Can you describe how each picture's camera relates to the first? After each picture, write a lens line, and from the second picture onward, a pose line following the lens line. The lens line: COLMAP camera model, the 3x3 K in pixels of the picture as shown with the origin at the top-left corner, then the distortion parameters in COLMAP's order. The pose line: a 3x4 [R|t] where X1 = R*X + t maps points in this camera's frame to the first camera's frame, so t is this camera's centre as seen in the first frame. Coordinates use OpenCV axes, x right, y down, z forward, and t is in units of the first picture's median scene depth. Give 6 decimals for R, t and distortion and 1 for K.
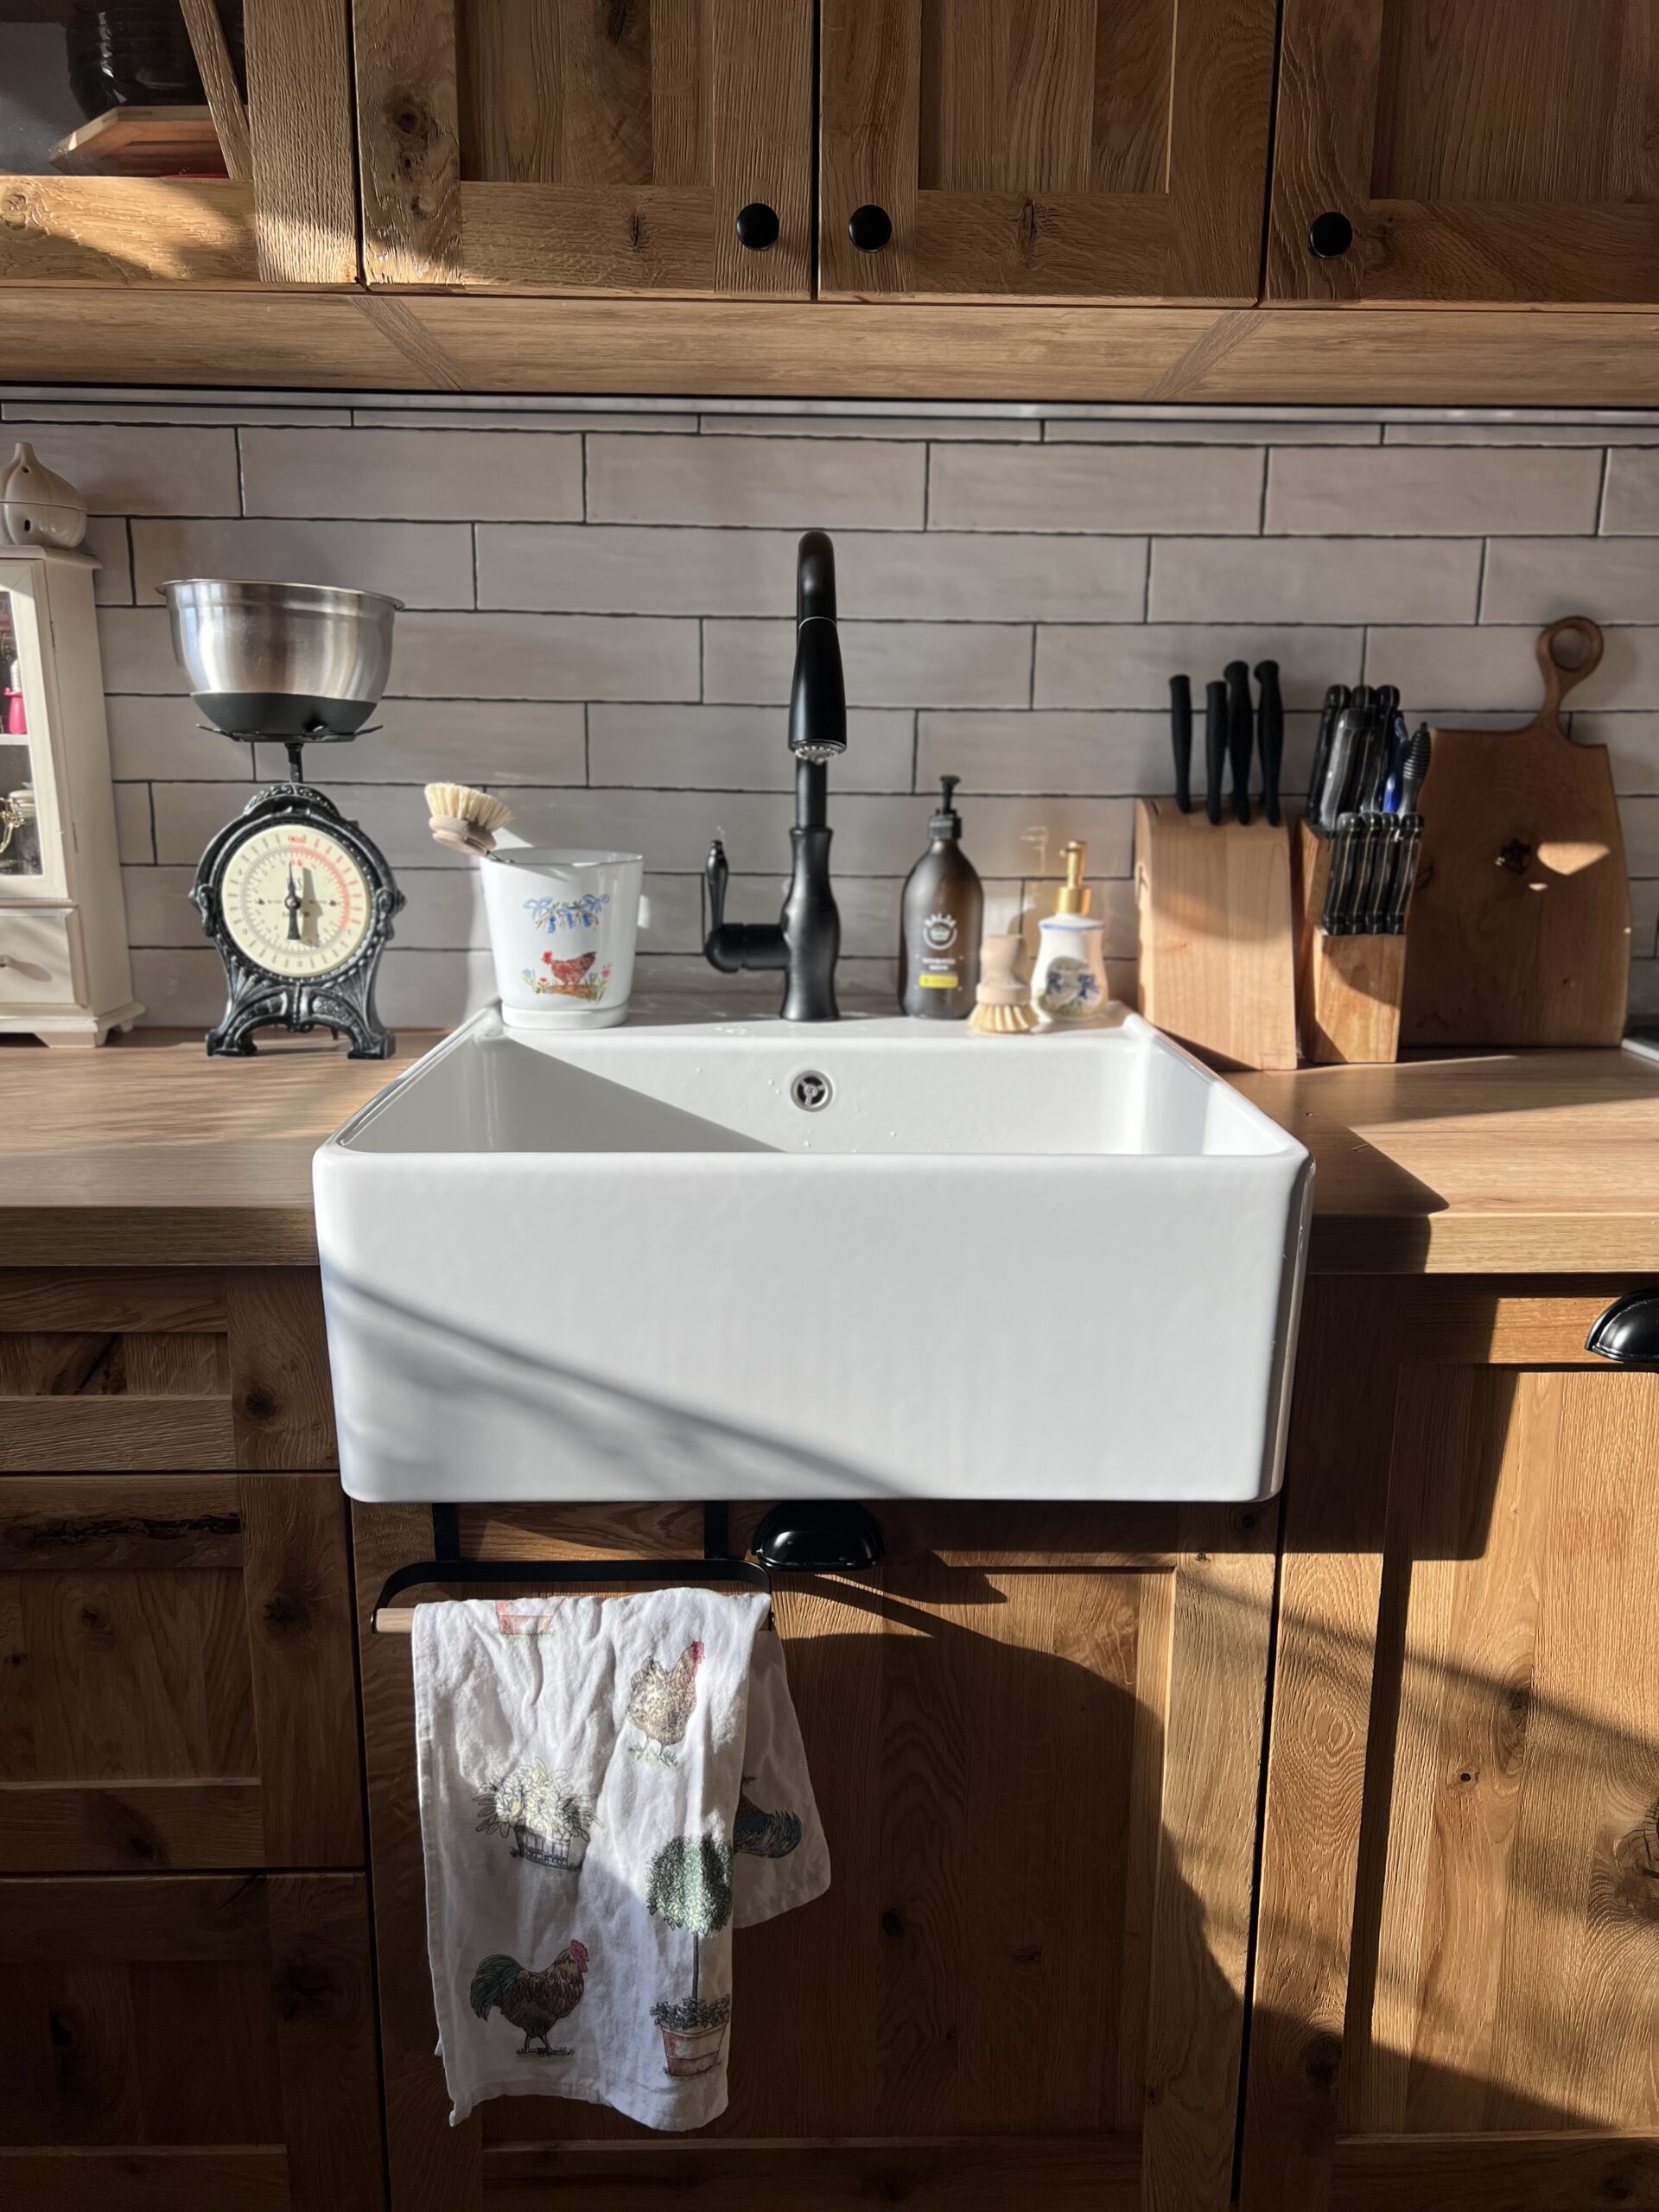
lens RADIAL K [[1668.1, 0, 821.3], [0, 1668.1, 1105.4], [0, 0, 1]] dist [0.065667, -0.066087]
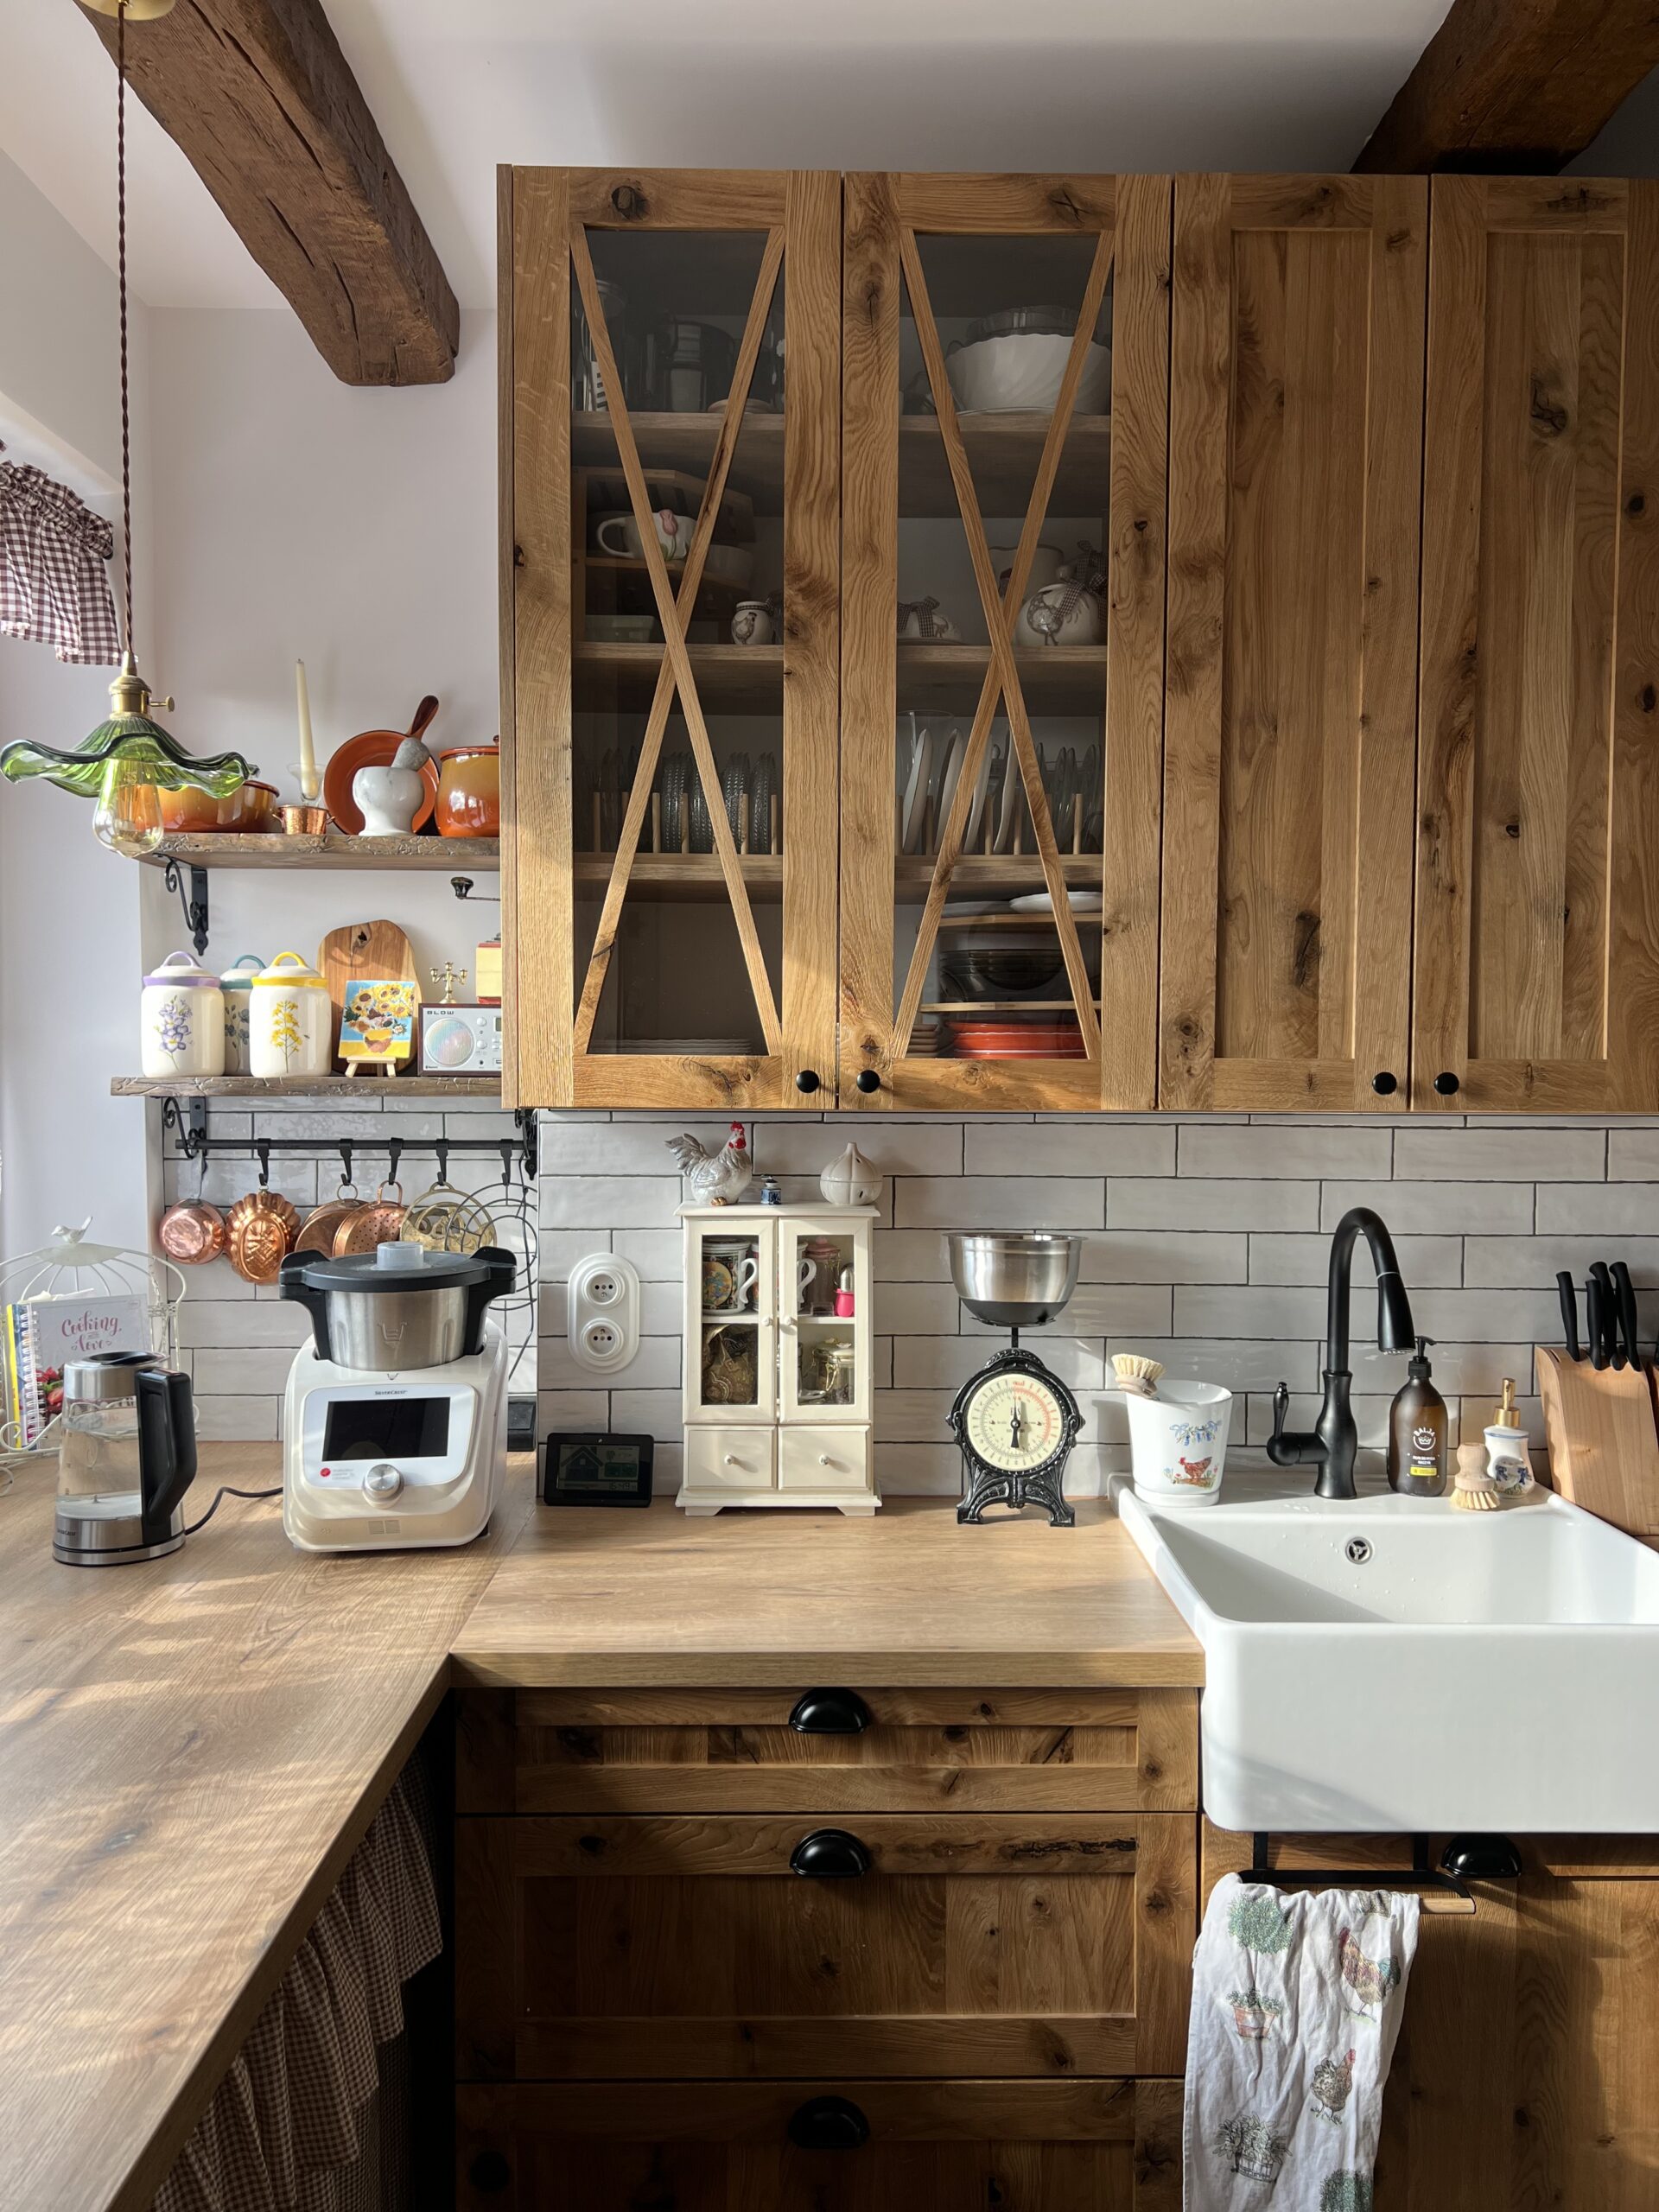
lens RADIAL K [[1668.1, 0, 821.3], [0, 1668.1, 1105.4], [0, 0, 1]] dist [0.065667, -0.066087]
pose [[0.999976, -0.004576, -0.005283, -0.613886], [0.003545, 0.983506, -0.180842, -0.165836], [0.006024, 0.180819, 0.983498, -0.753706]]
